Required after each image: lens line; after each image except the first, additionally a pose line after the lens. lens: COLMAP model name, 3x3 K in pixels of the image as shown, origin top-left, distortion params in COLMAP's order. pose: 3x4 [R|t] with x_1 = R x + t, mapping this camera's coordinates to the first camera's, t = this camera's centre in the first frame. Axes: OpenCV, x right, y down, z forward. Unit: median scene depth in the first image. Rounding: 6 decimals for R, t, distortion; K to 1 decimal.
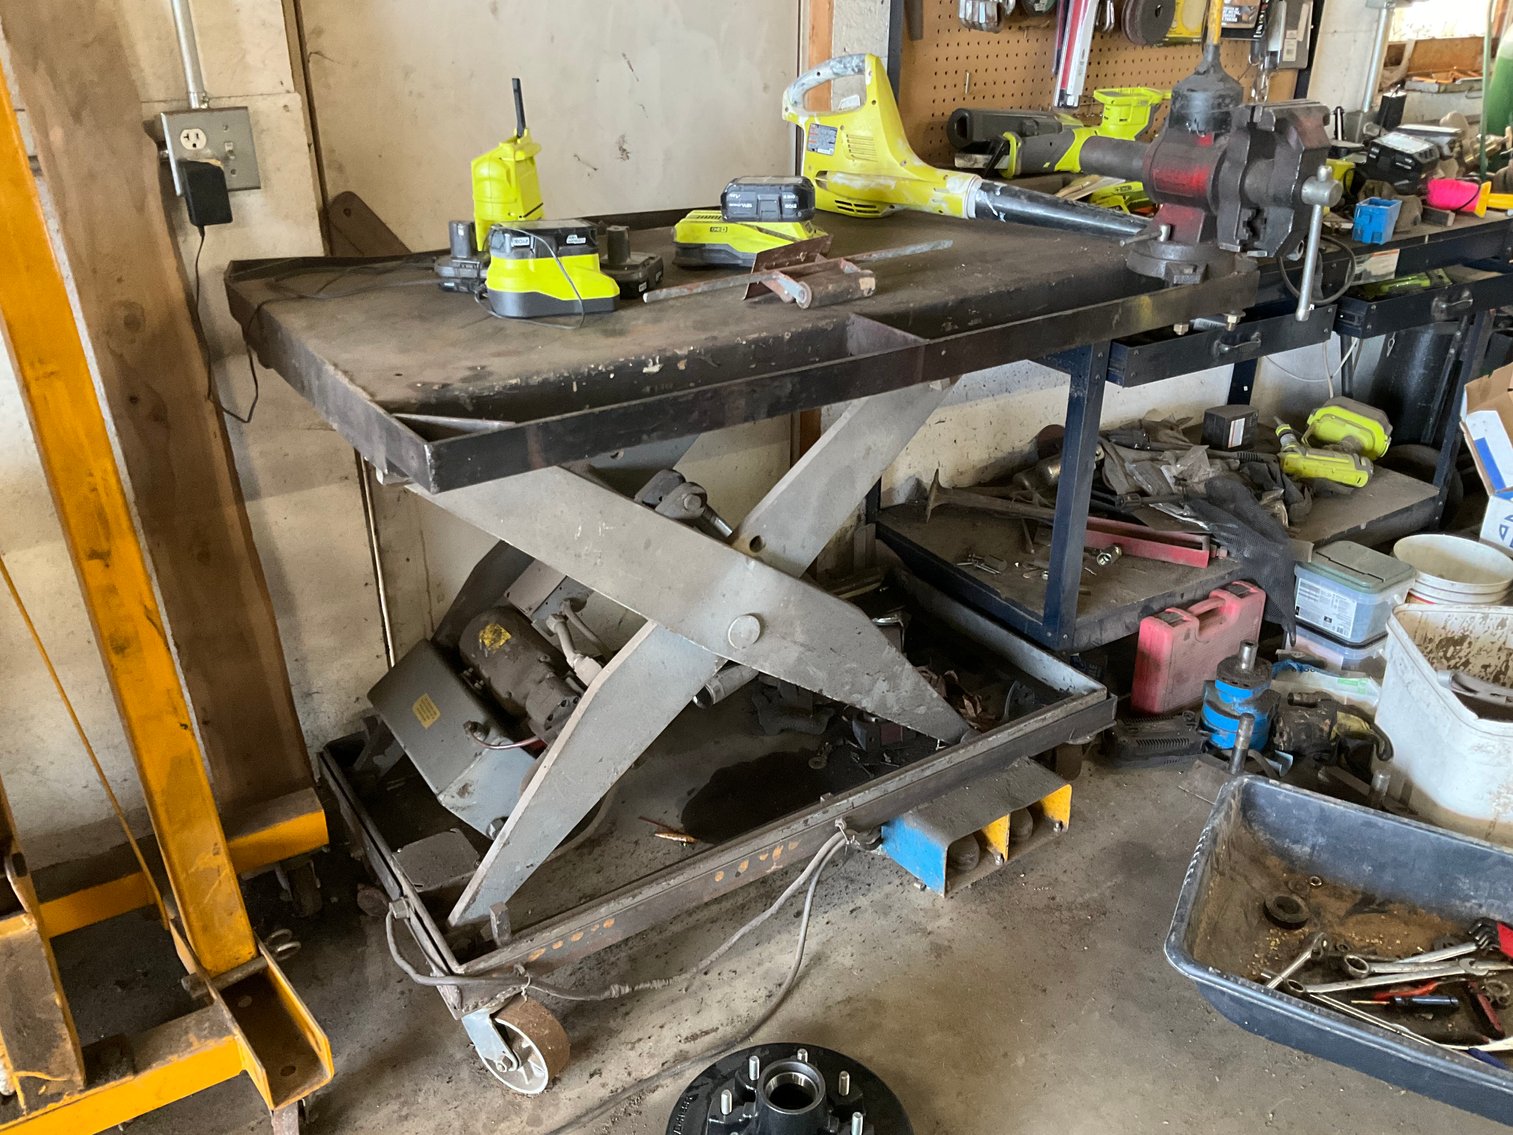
lens RADIAL K [[1264.2, 0, 750.4], [0, 1264.2, 569.8], [0, 0, 1]] dist [0.038857, -0.080614]
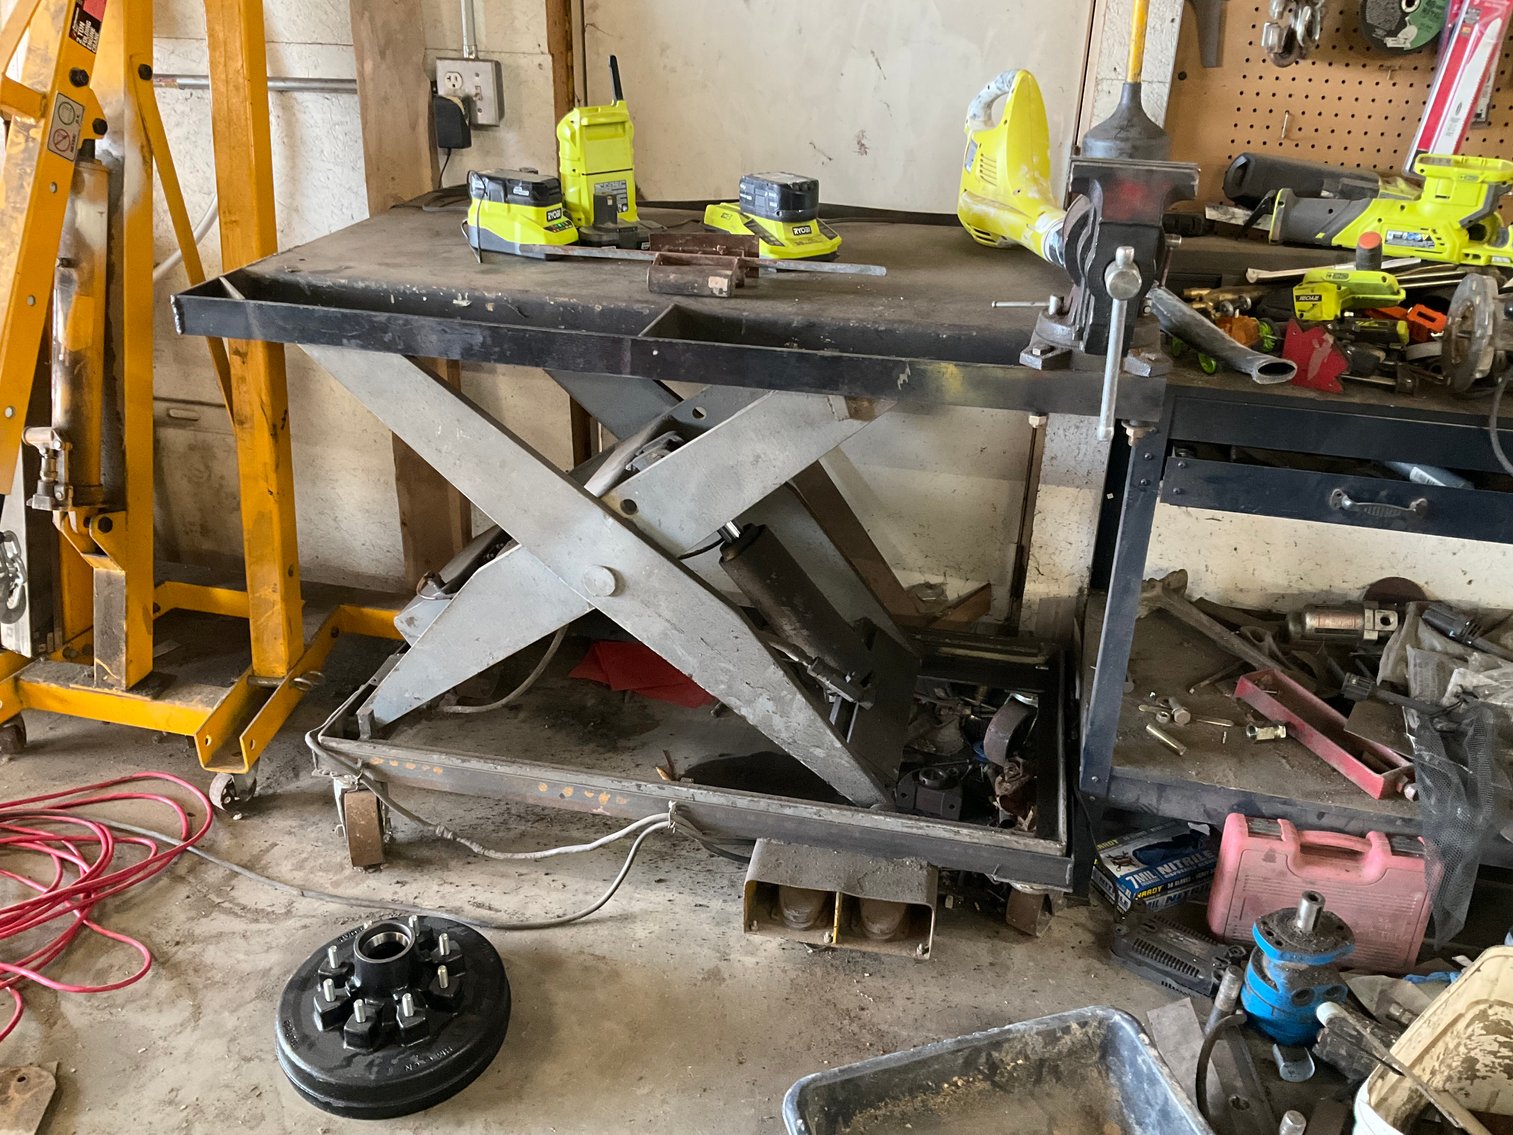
lens RADIAL K [[1264.2, 0, 754.5], [0, 1264.2, 571.8], [0, 0, 1]] dist [0.038857, -0.080614]
pose [[0.697996, 0.338923, -0.630819, 0.674387], [-0.340279, 0.932077, 0.124266, -0.120640], [0.630089, 0.127918, 0.765914, 0.230432]]
